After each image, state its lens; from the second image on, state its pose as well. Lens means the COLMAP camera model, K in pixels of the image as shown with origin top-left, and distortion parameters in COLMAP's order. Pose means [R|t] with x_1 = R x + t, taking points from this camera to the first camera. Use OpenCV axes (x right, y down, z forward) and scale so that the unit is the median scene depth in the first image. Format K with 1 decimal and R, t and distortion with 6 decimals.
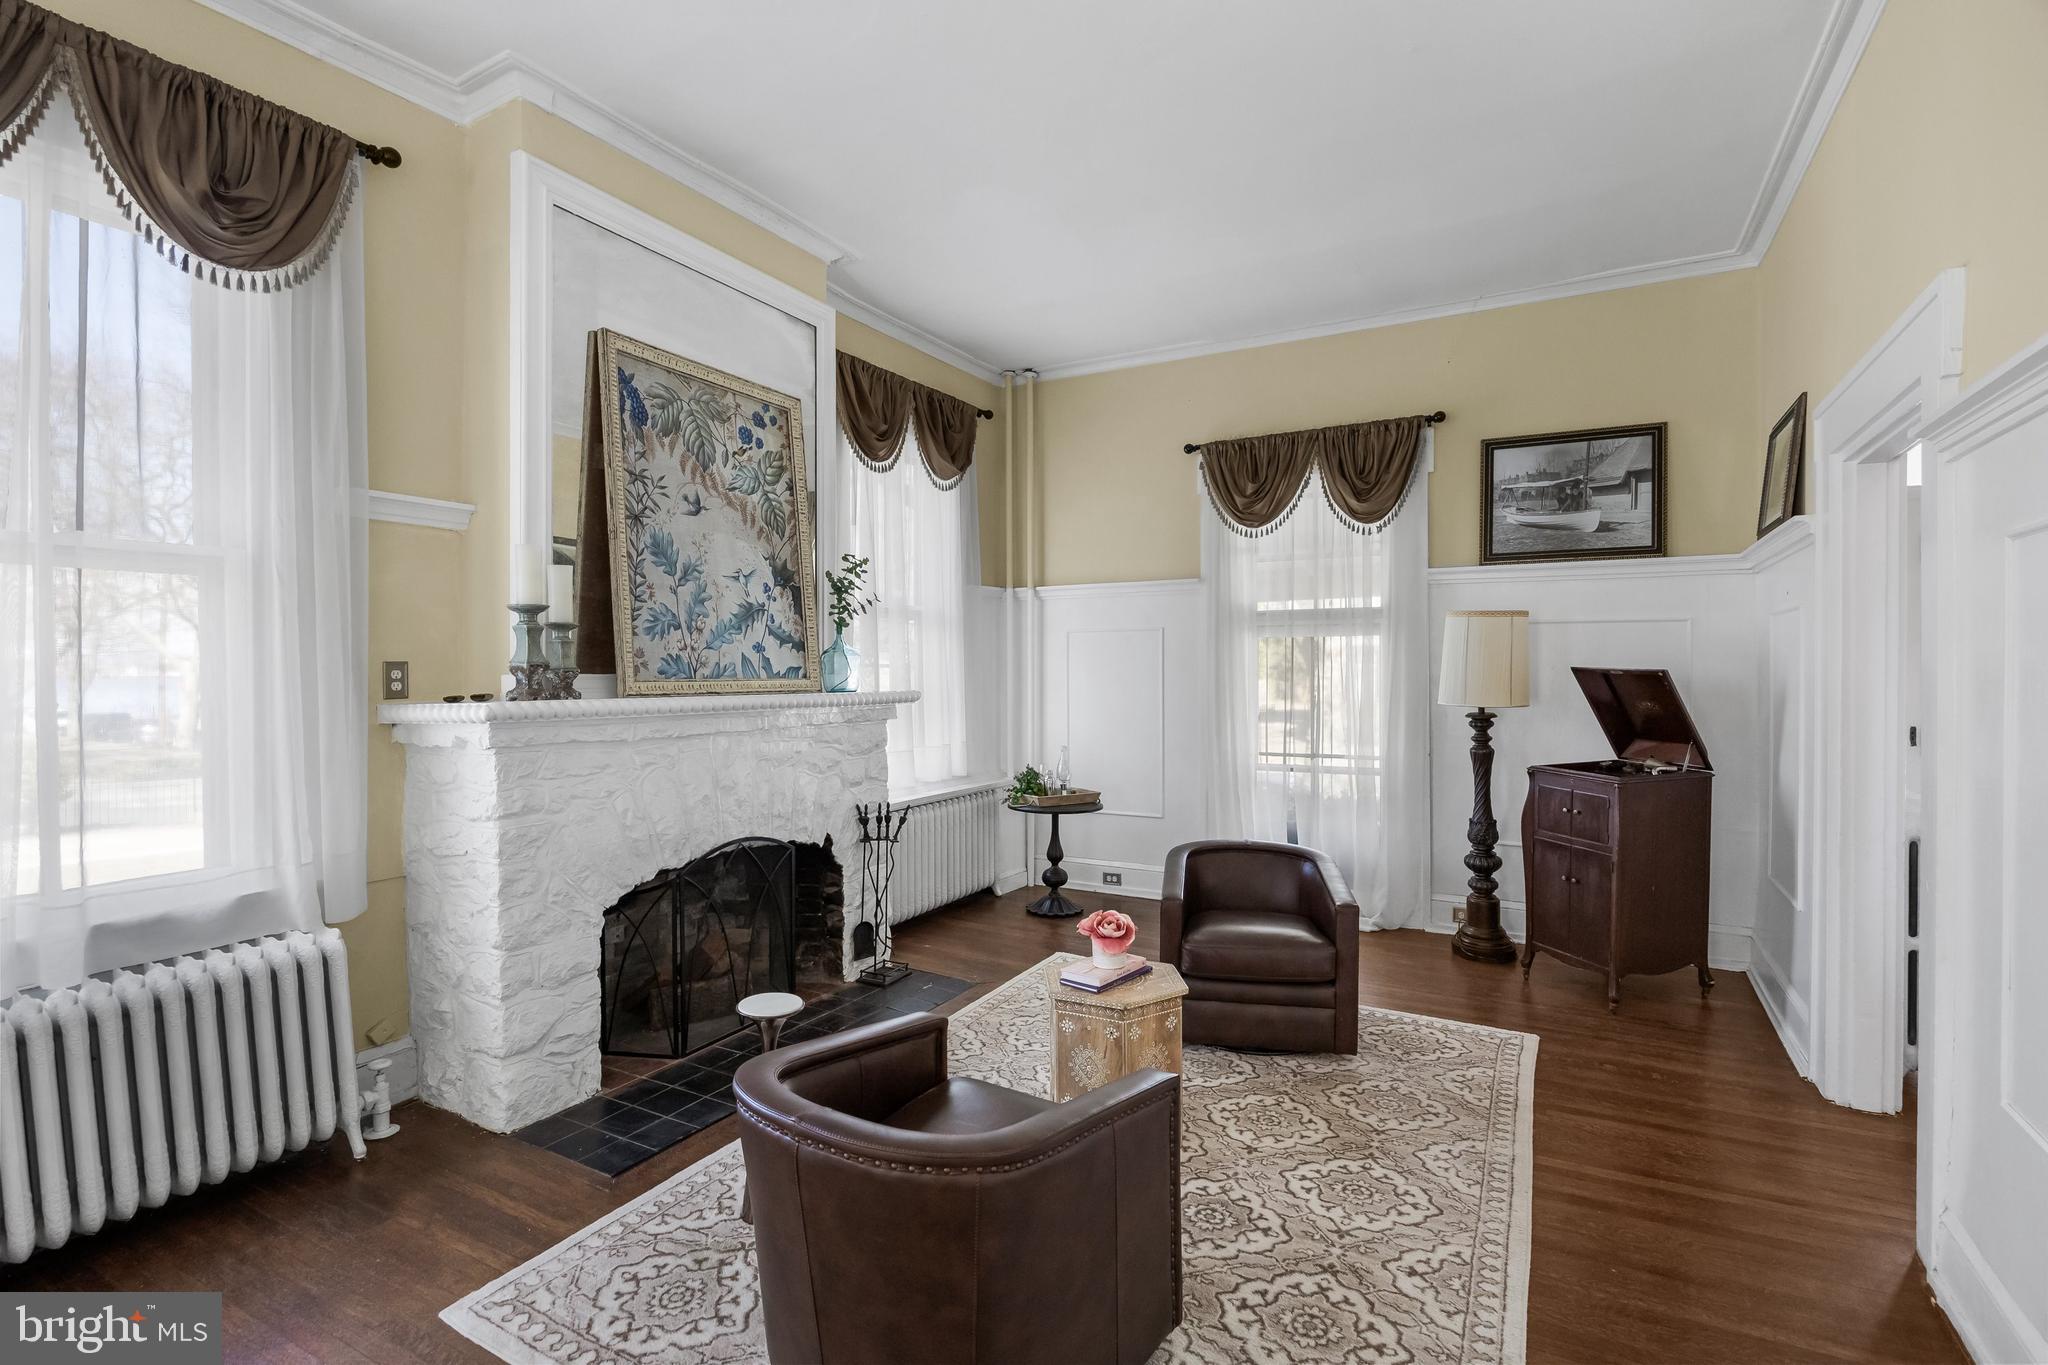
lens RADIAL K [[963.5, 0, 1010.7], [0, 963.5, 695.0], [0, 0, 1]] dist [-0.009164, 0.001643]
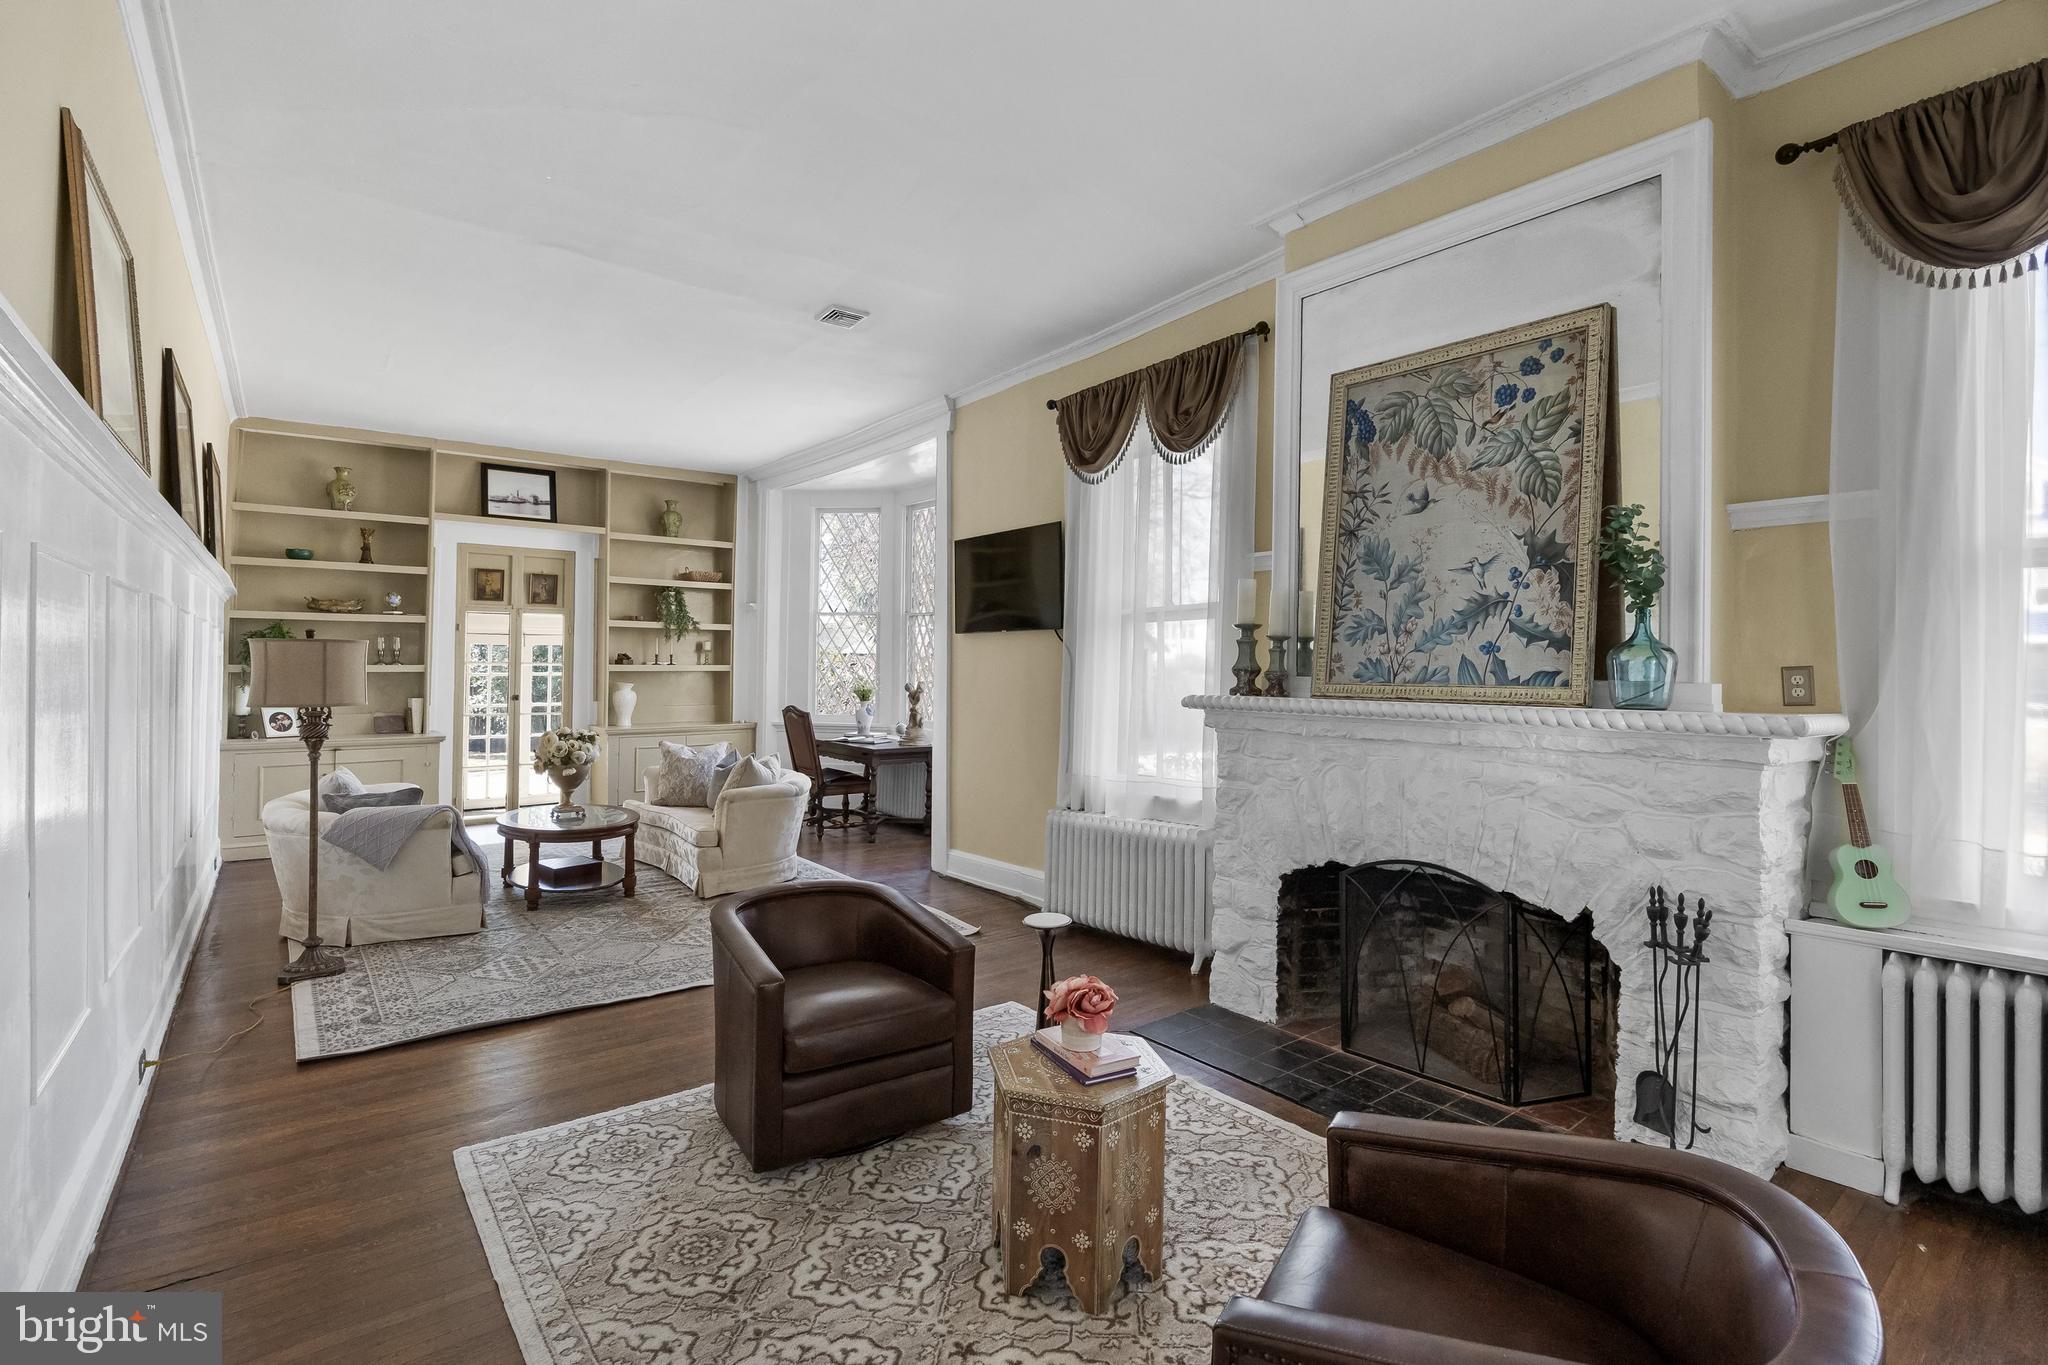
lens RADIAL K [[930.8, 0, 1029.6], [0, 930.8, 660.1], [0, 0, 1]] dist [-0.024498, -0.000176]
pose [[-0.364125, -0.009686, -0.931300, 0.610790], [-0.029338, 0.999569, 0.001075, -0.027296], [0.930888, 0.027714, -0.364252, 0.897771]]
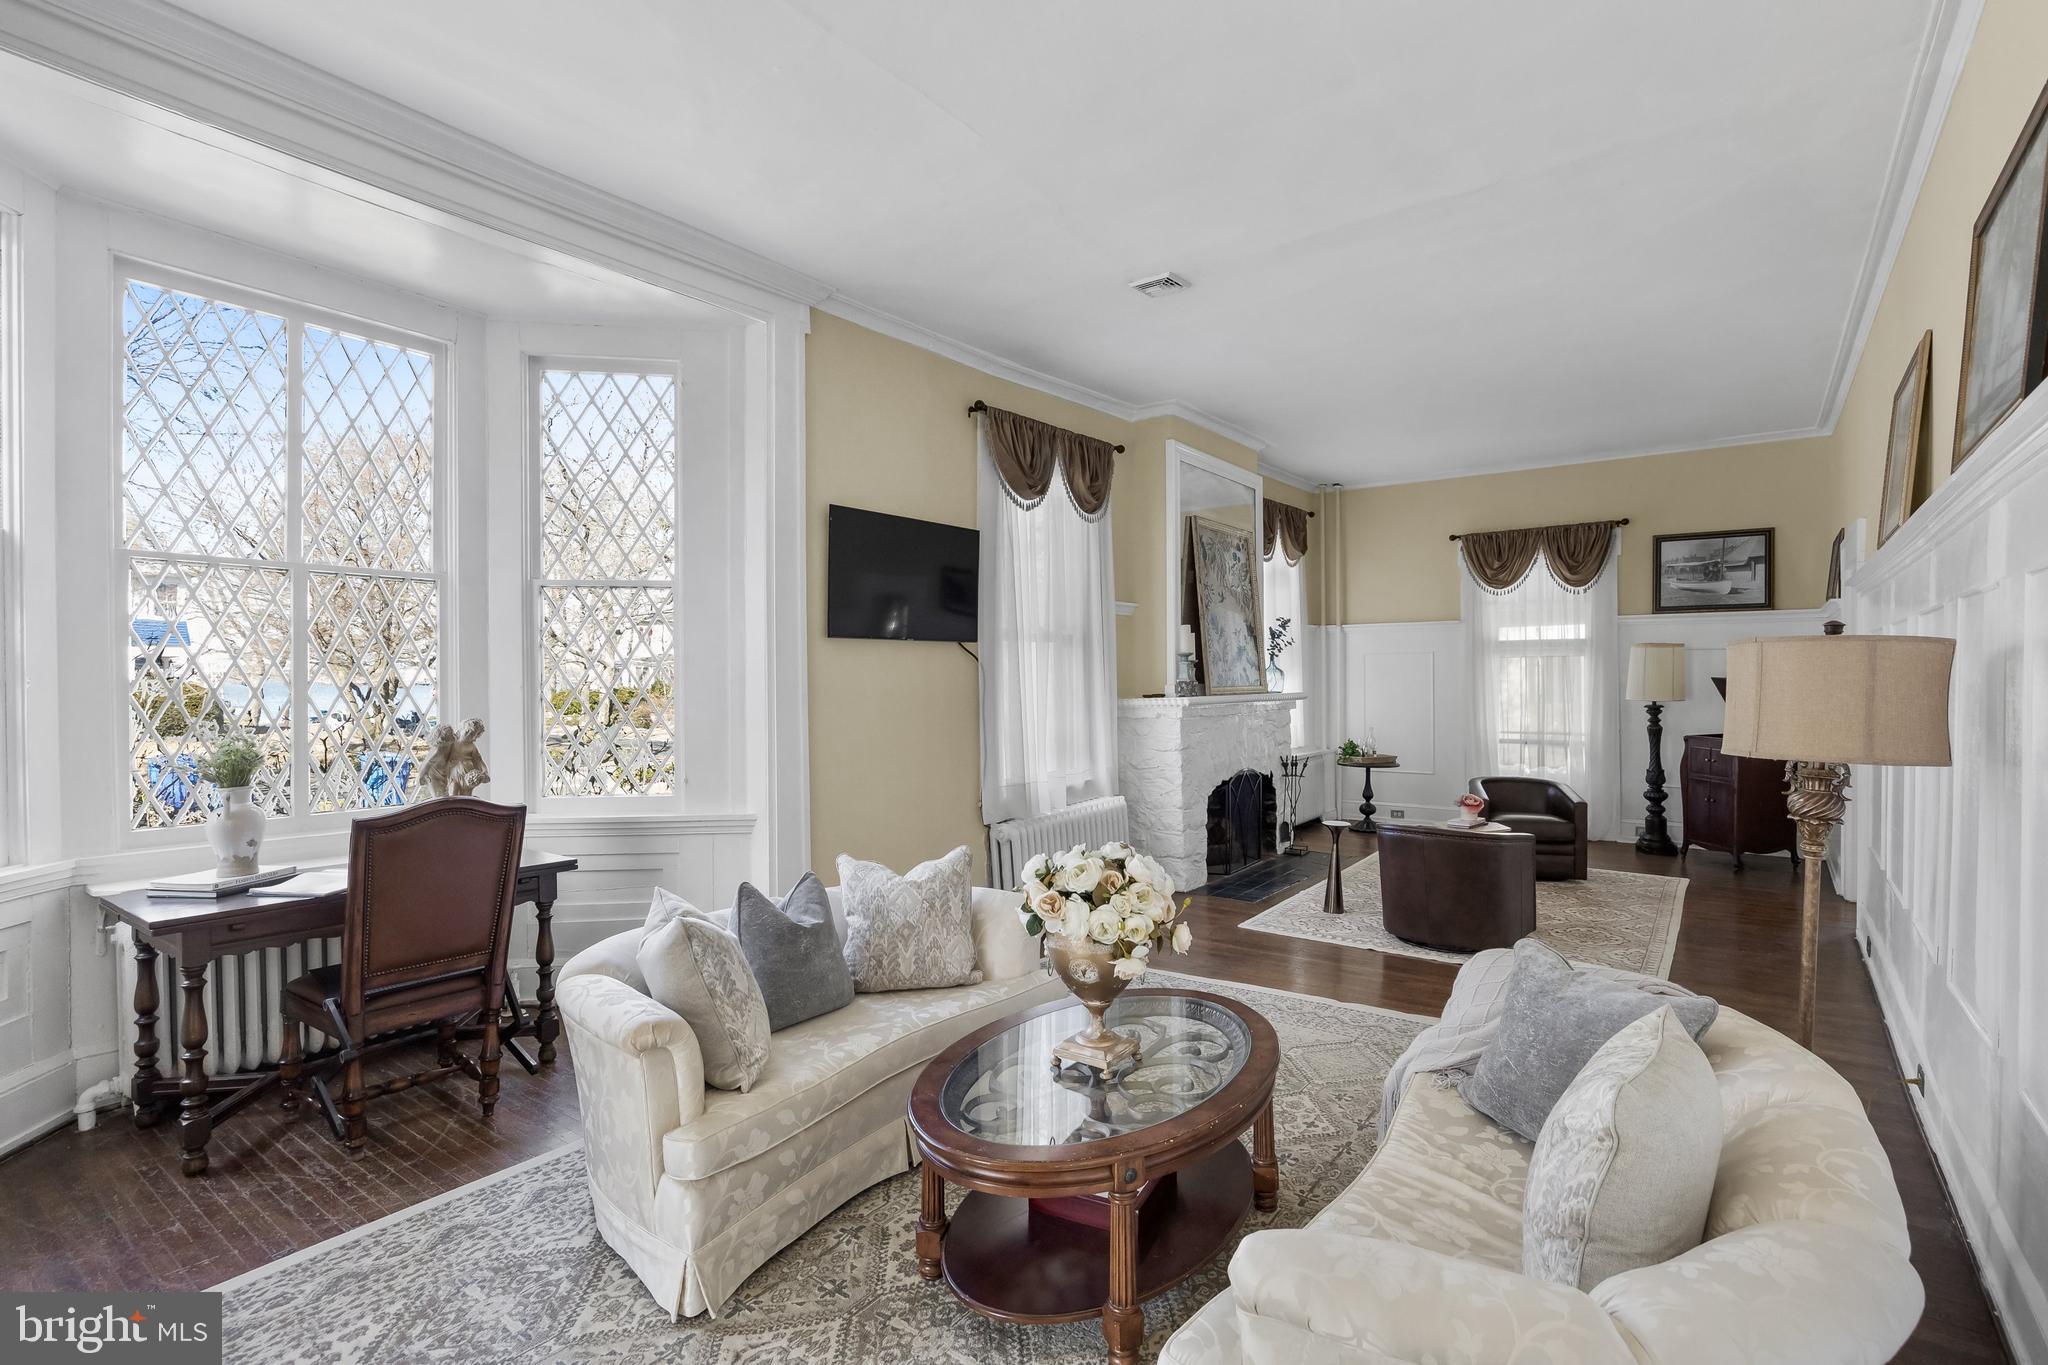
lens RADIAL K [[963.5, 0, 1019.3], [0, 963.5, 691.7], [0, 0, 1]] dist [-0.009164, 0.001643]
pose [[0.991922, -0.002401, -0.126829, -0.449631], [0.001584, 0.999977, -0.006543, 0.005828], [0.126842, 0.006289, 0.991903, -0.909021]]
